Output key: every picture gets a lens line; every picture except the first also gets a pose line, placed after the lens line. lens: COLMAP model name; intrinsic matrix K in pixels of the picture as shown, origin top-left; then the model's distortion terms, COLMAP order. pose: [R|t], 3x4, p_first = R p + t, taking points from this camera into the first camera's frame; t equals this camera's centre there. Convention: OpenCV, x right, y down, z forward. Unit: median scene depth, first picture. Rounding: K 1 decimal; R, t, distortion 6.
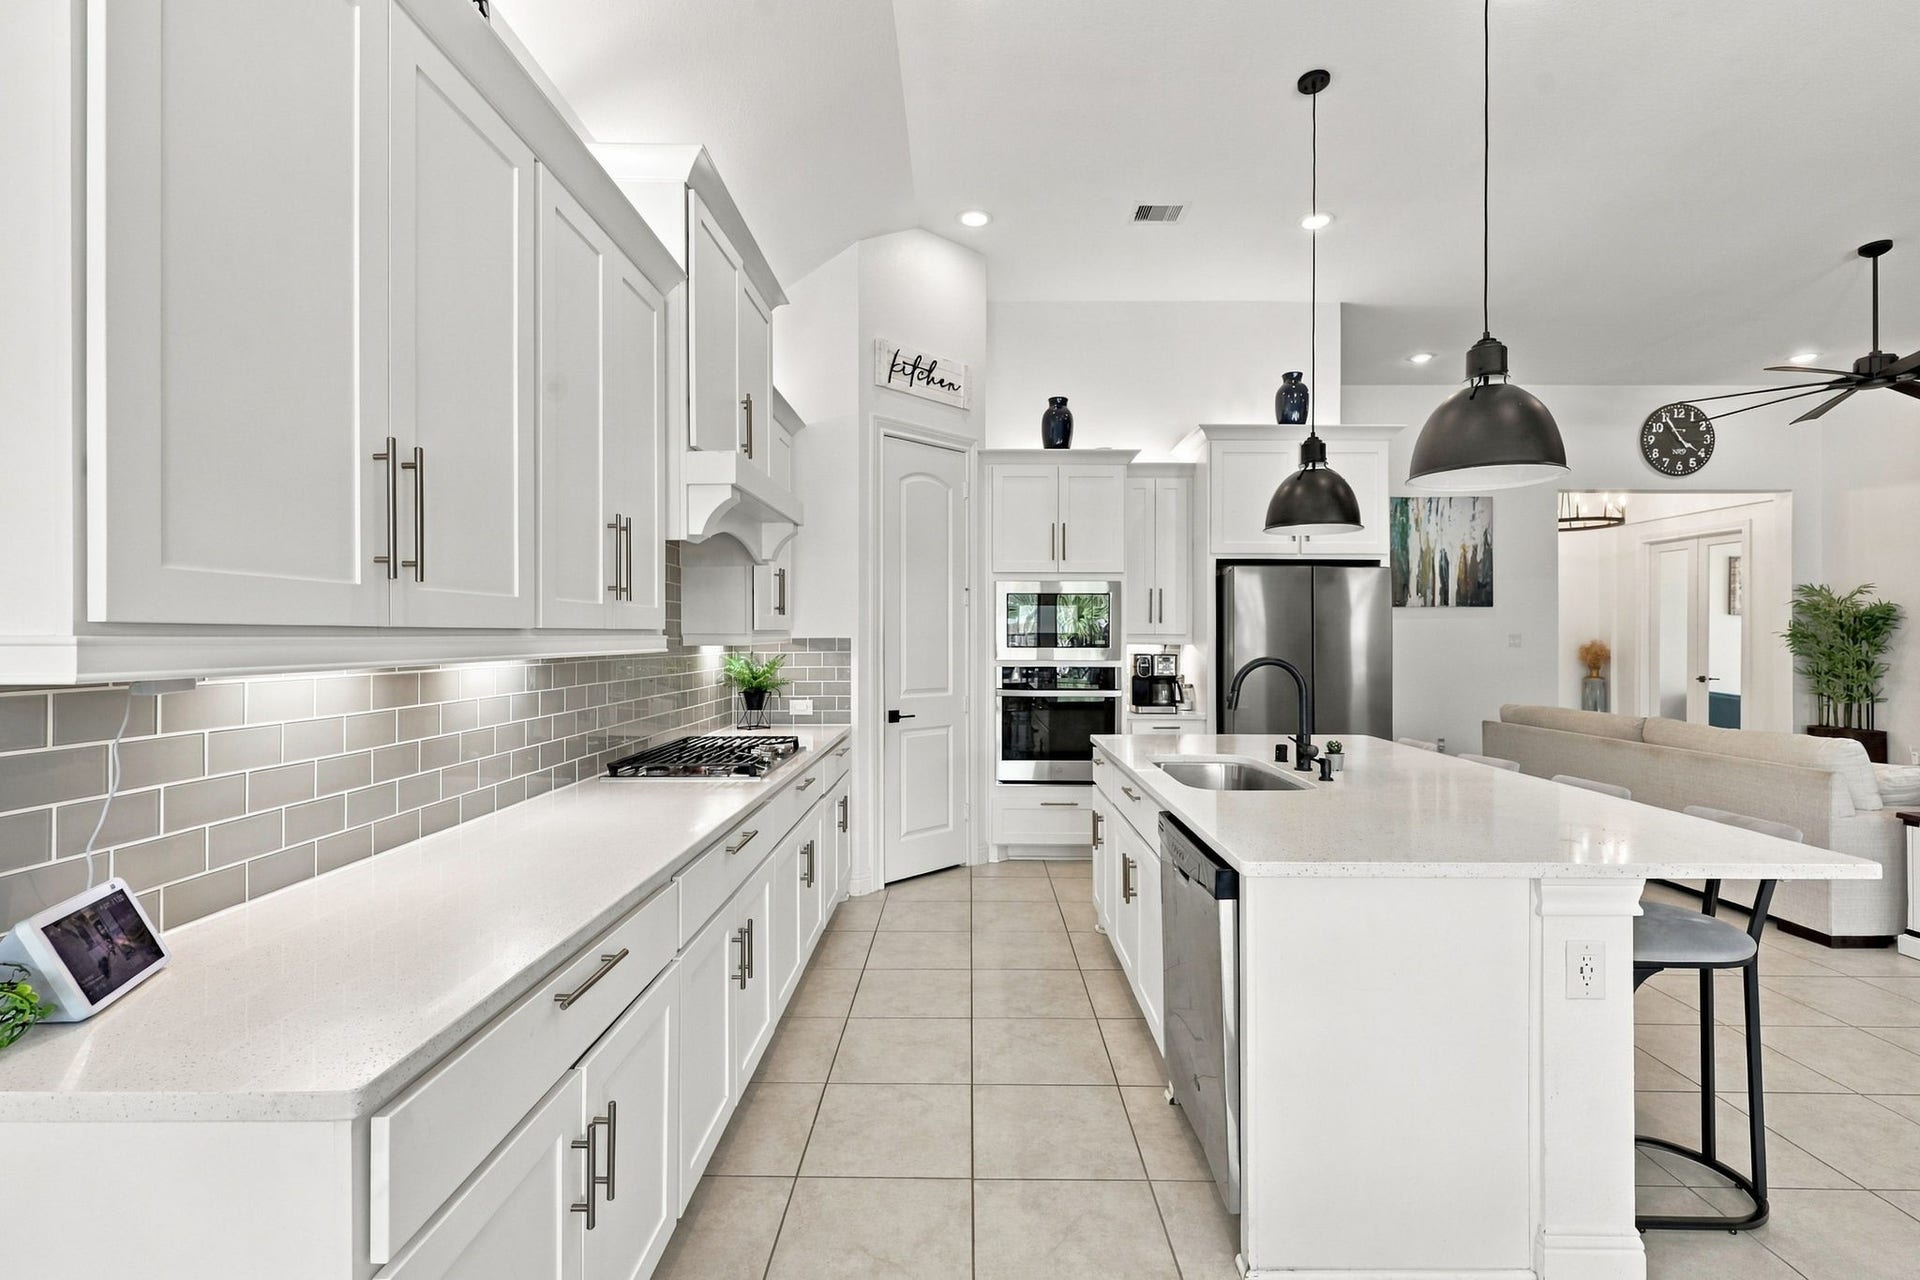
lens RADIAL K [[837.9, 0, 960.5], [0, 837.9, 632.2], [0, 0, 1]] dist [0.000539, -0.000073]
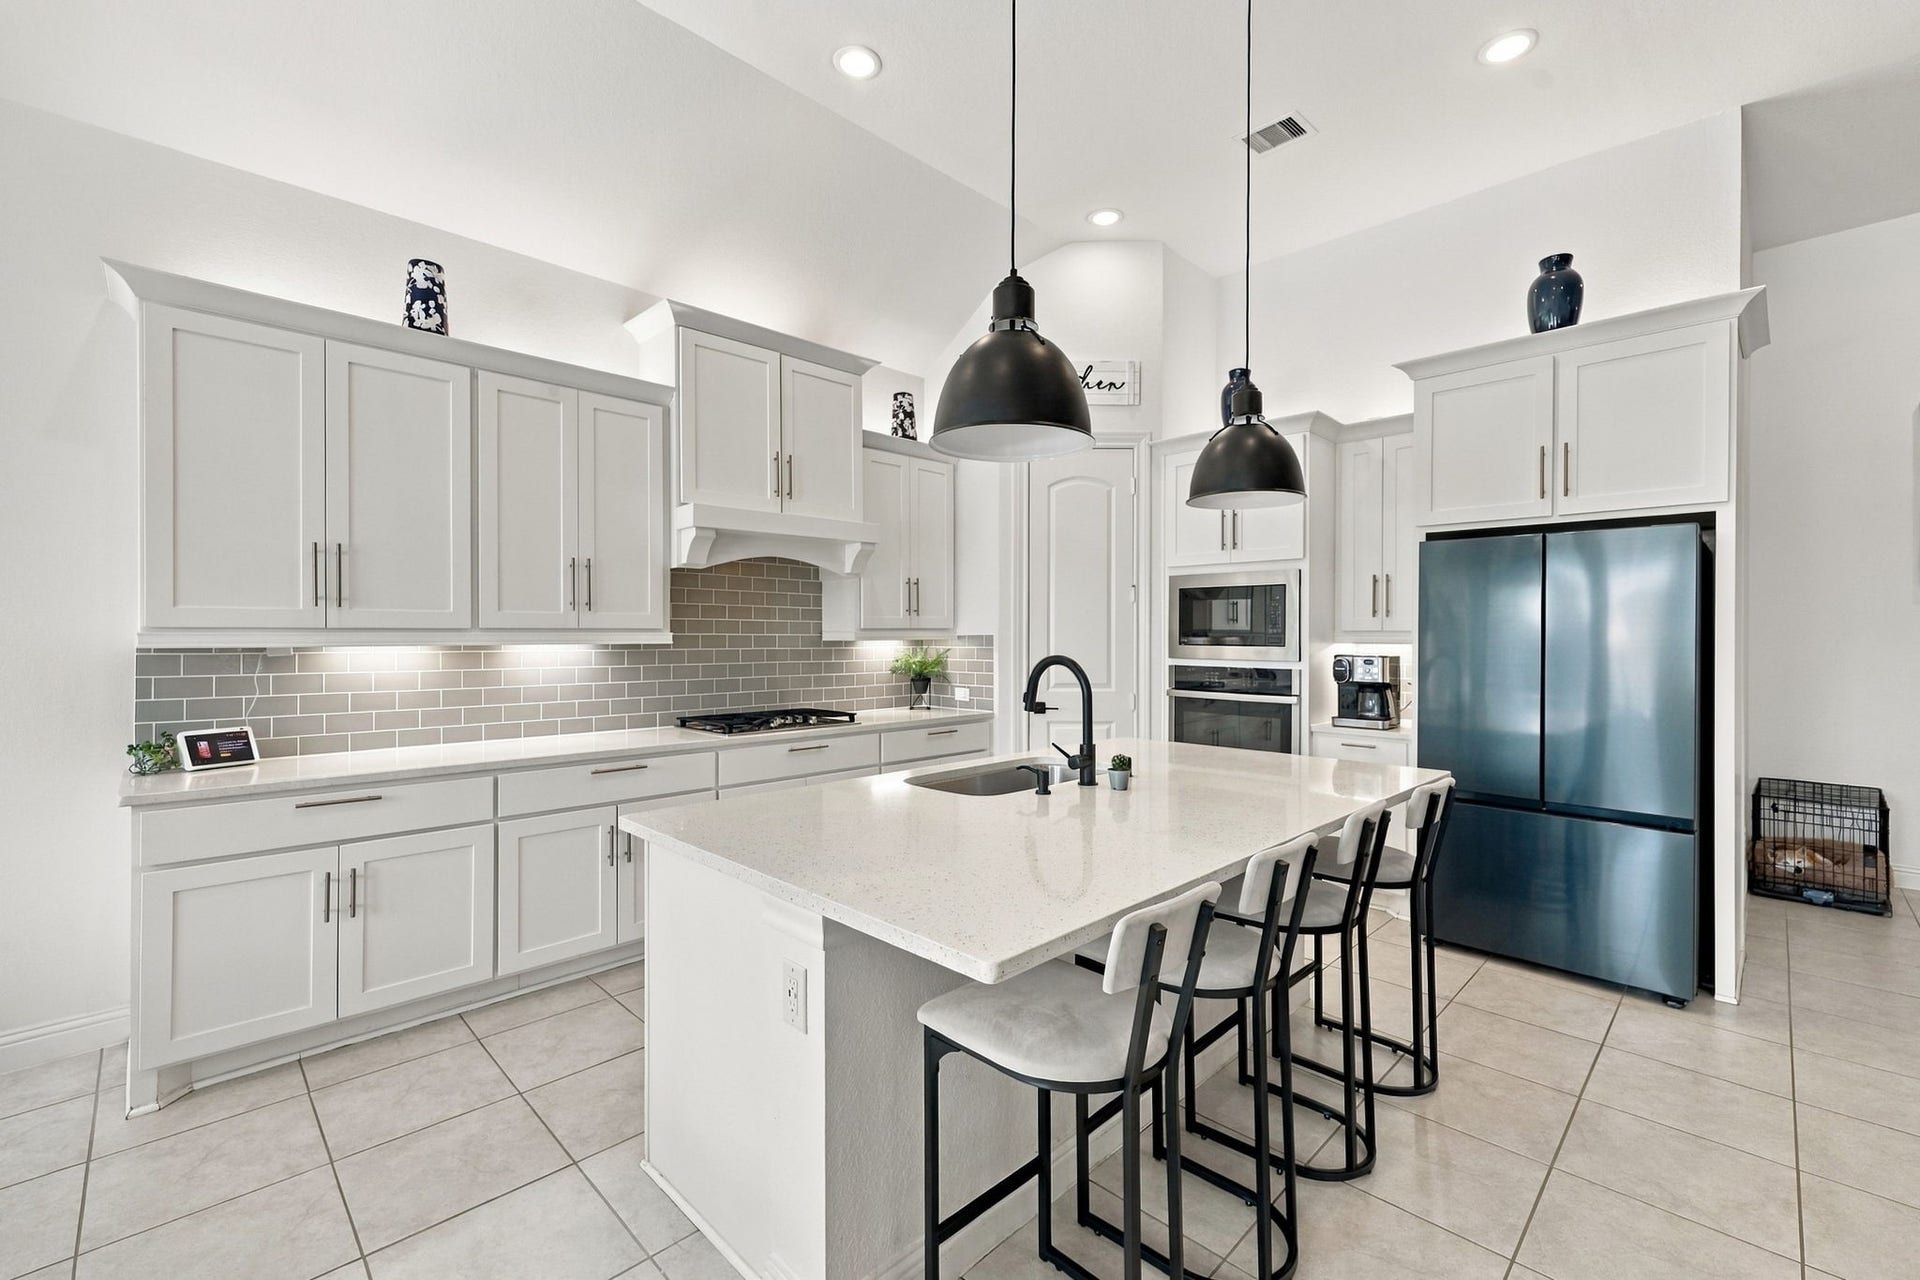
lens RADIAL K [[802.4, 0, 958.1], [0, 802.4, 634.5], [0, 0, 1]] dist [0.000995, -0.000096]
pose [[0.712484, 0.000203, -0.701688, 0.610177], [0.003150, 0.999989, 0.003487, 0.002251], [0.701681, -0.004695, 0.712475, 0.205481]]
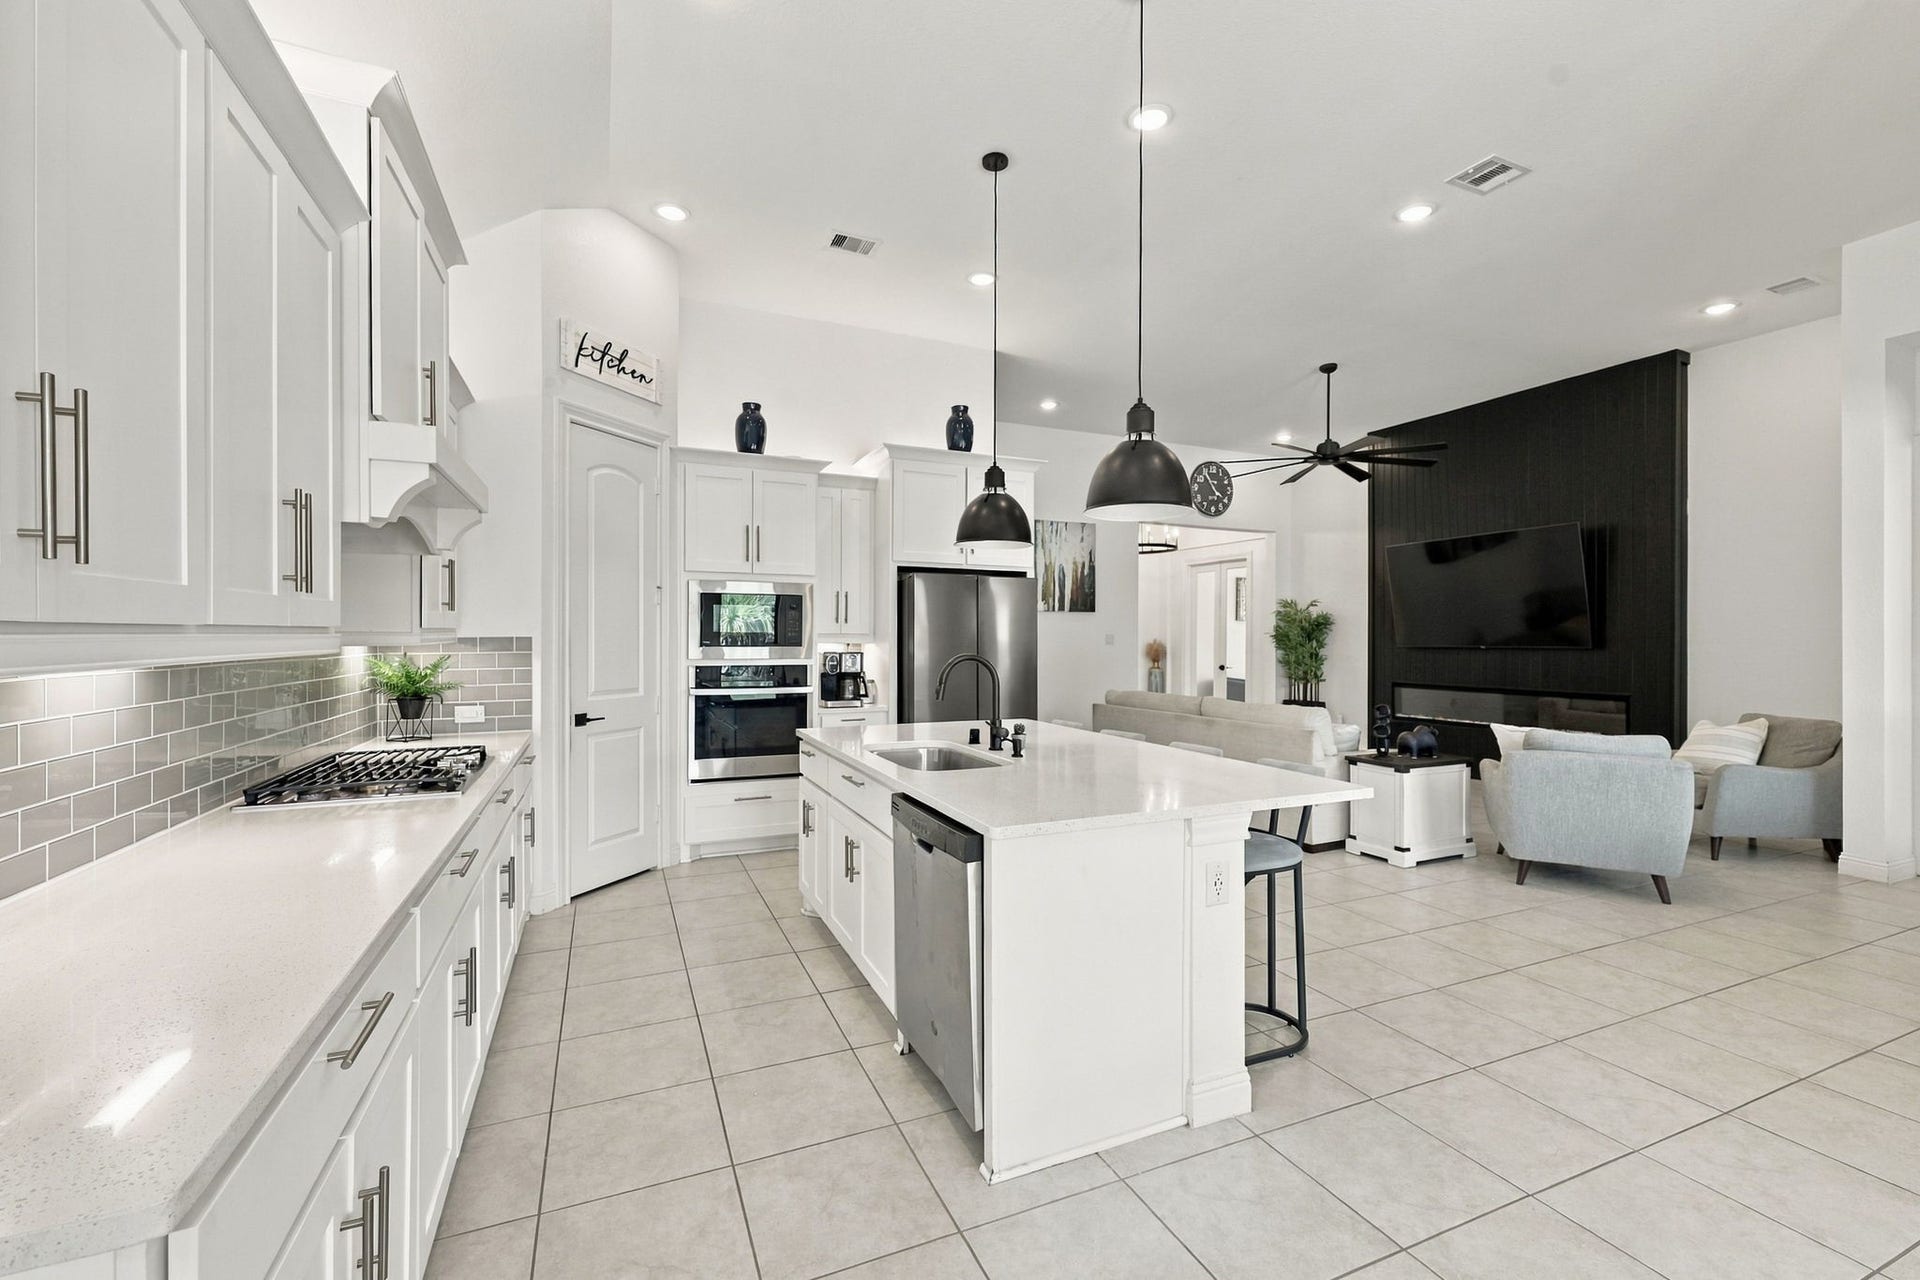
lens RADIAL K [[802.4, 0, 958.1], [0, 802.4, 634.5], [0, 0, 1]] dist [0.000995, -0.000096]
pose [[0.911850, 0.001824, 0.410520, -0.067799], [-0.003267, 0.999991, 0.002814, 0.000058], [-0.410511, -0.003907, 0.911847, -0.002157]]
